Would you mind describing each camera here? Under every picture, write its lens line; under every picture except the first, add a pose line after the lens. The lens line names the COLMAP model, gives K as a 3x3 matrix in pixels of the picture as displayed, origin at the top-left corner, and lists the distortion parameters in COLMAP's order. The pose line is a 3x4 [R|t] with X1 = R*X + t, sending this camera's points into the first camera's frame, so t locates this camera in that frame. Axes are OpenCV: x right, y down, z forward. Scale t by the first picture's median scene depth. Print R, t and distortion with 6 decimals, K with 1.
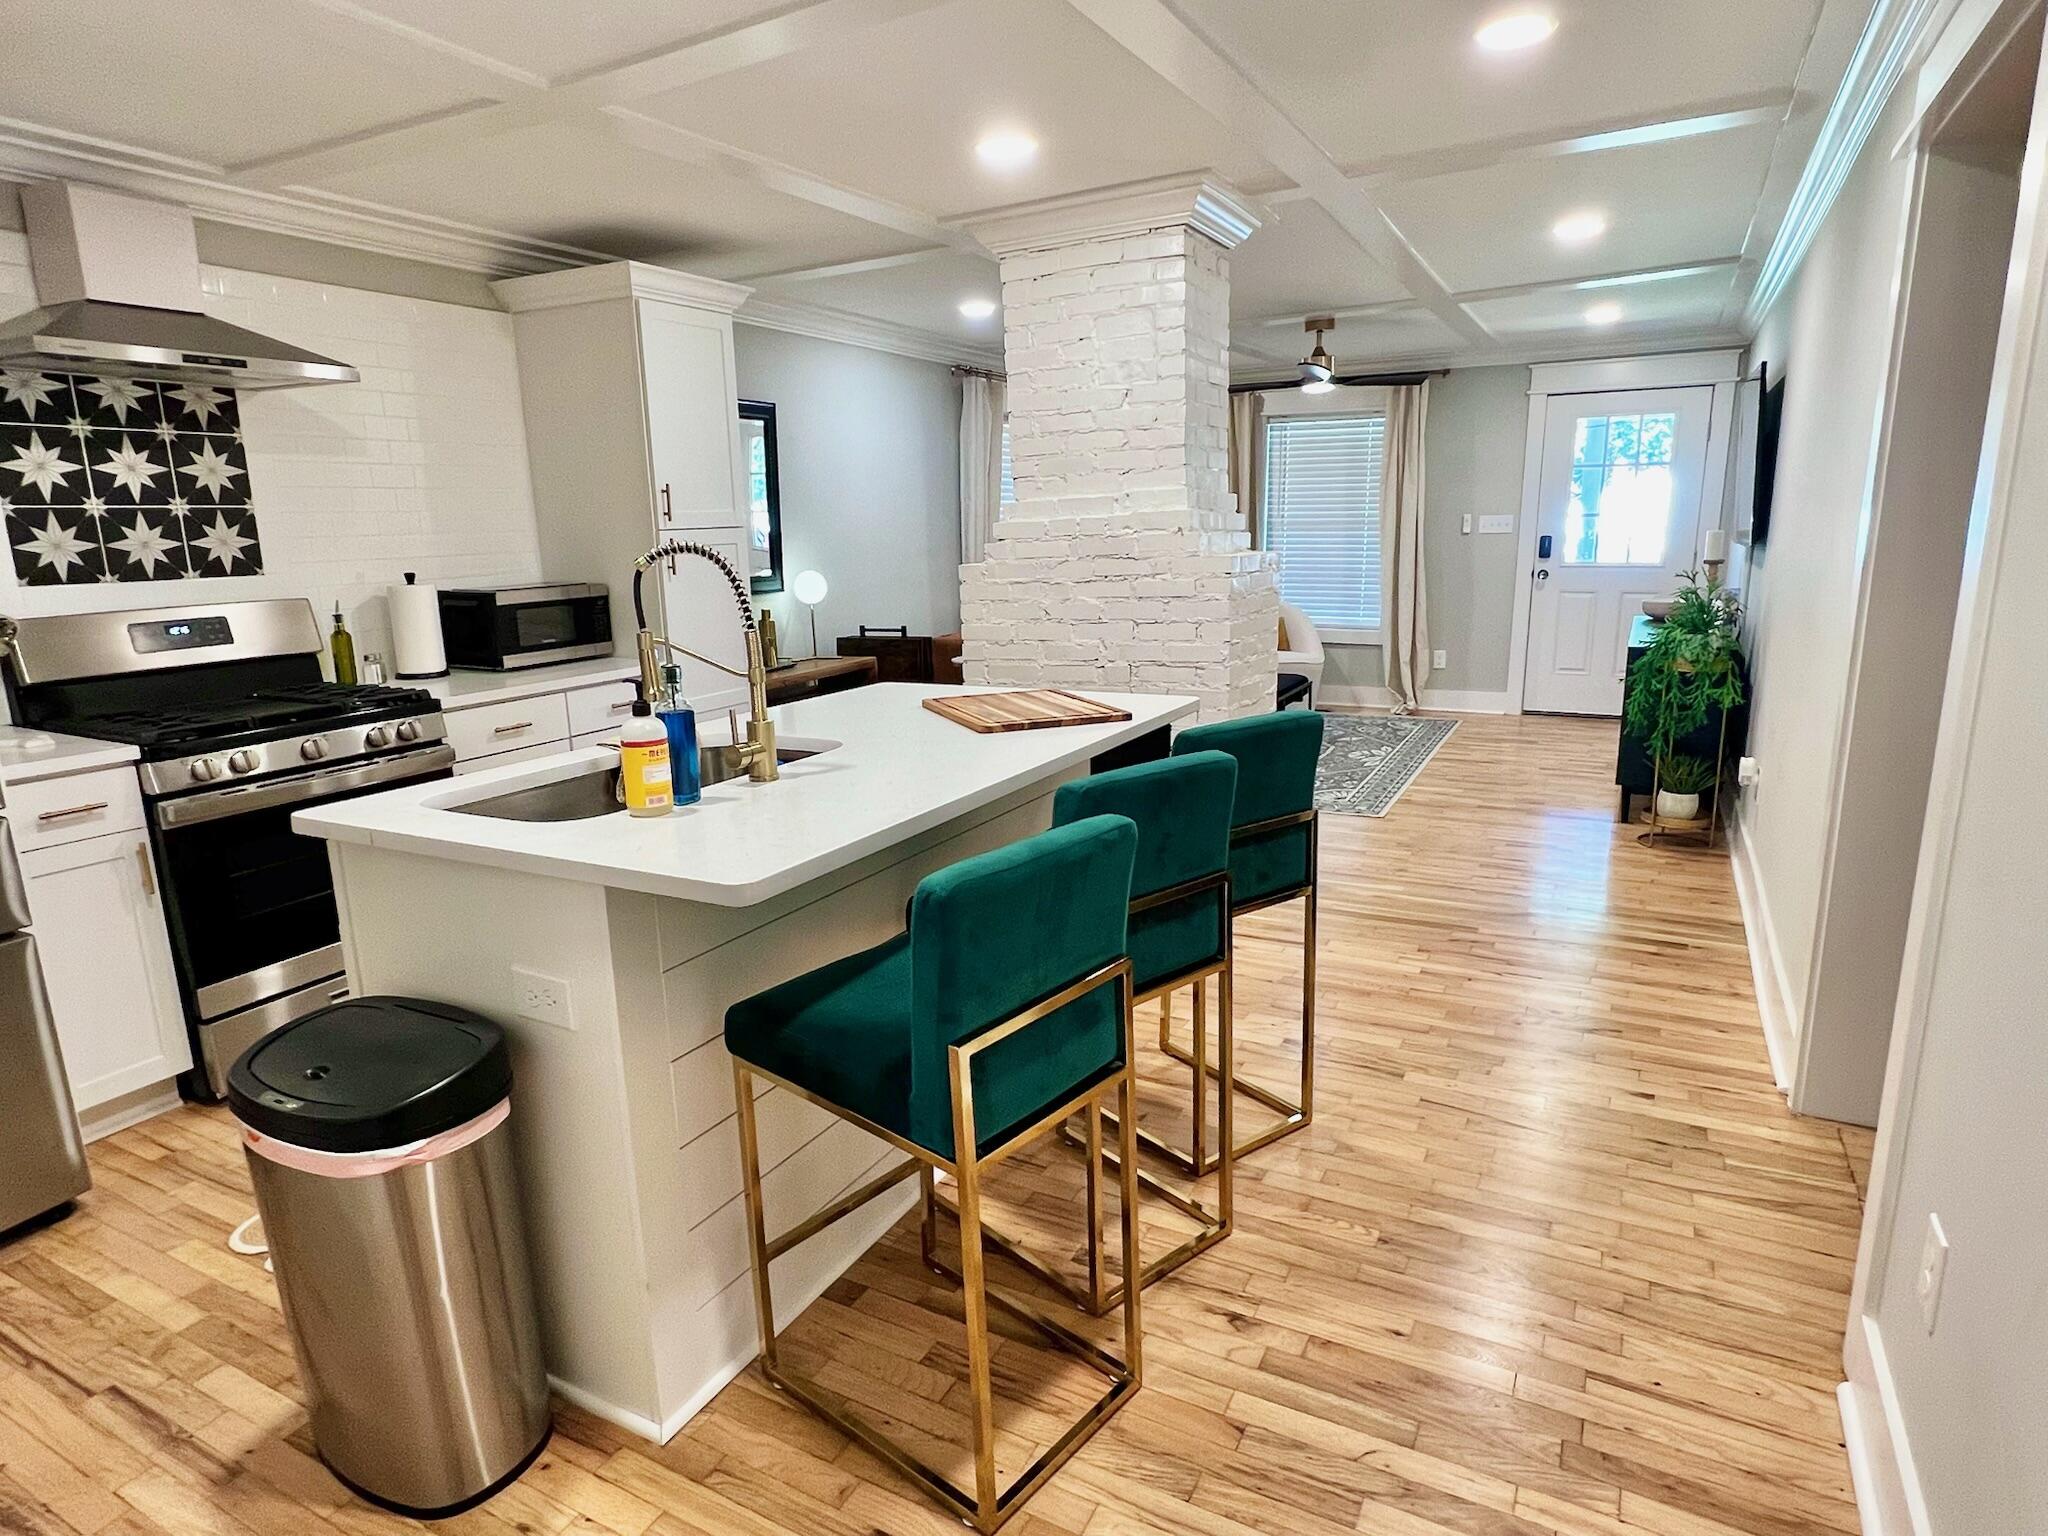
lens RADIAL K [[1177.8, 0, 1009.2], [0, 1177.8, 775.4], [0, 0, 1]] dist [0.015217, -0.001840]
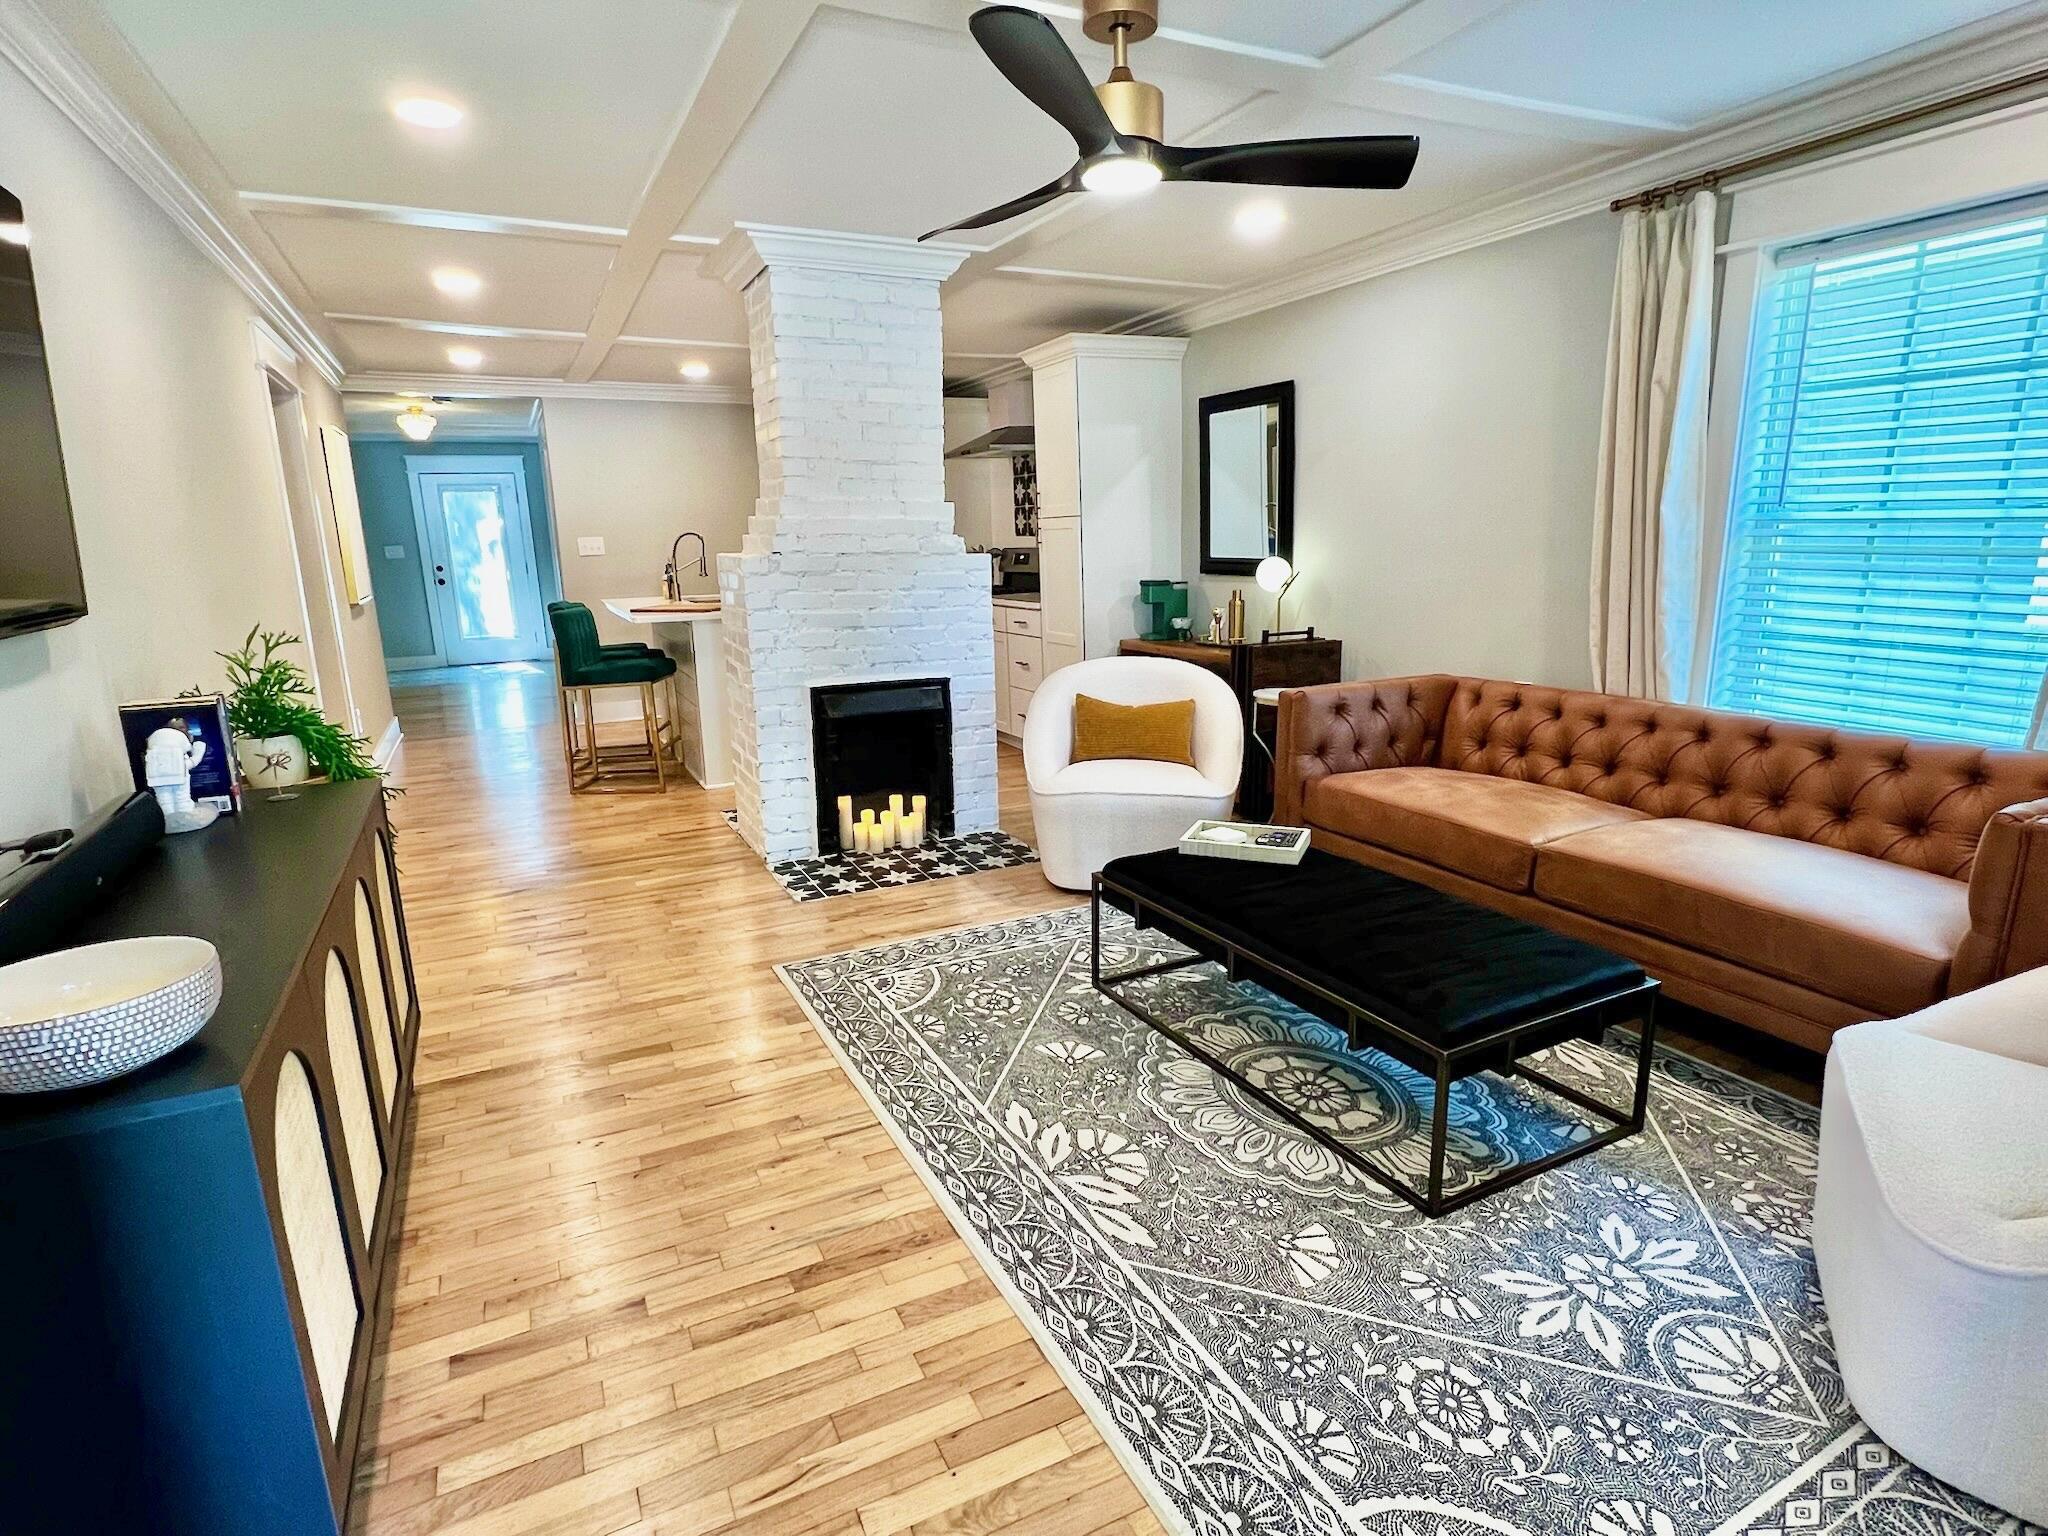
lens RADIAL K [[1065.8, 0, 1022.4], [0, 1065.8, 771.7], [0, 0, 1]] dist [-0.003574, 0.000707]
pose [[-0.576647, 0.219032, -0.787085, 1.124939], [-0.136307, 0.924097, 0.357023, -0.500552], [0.805543, 0.313162, -0.503022, 2.256367]]
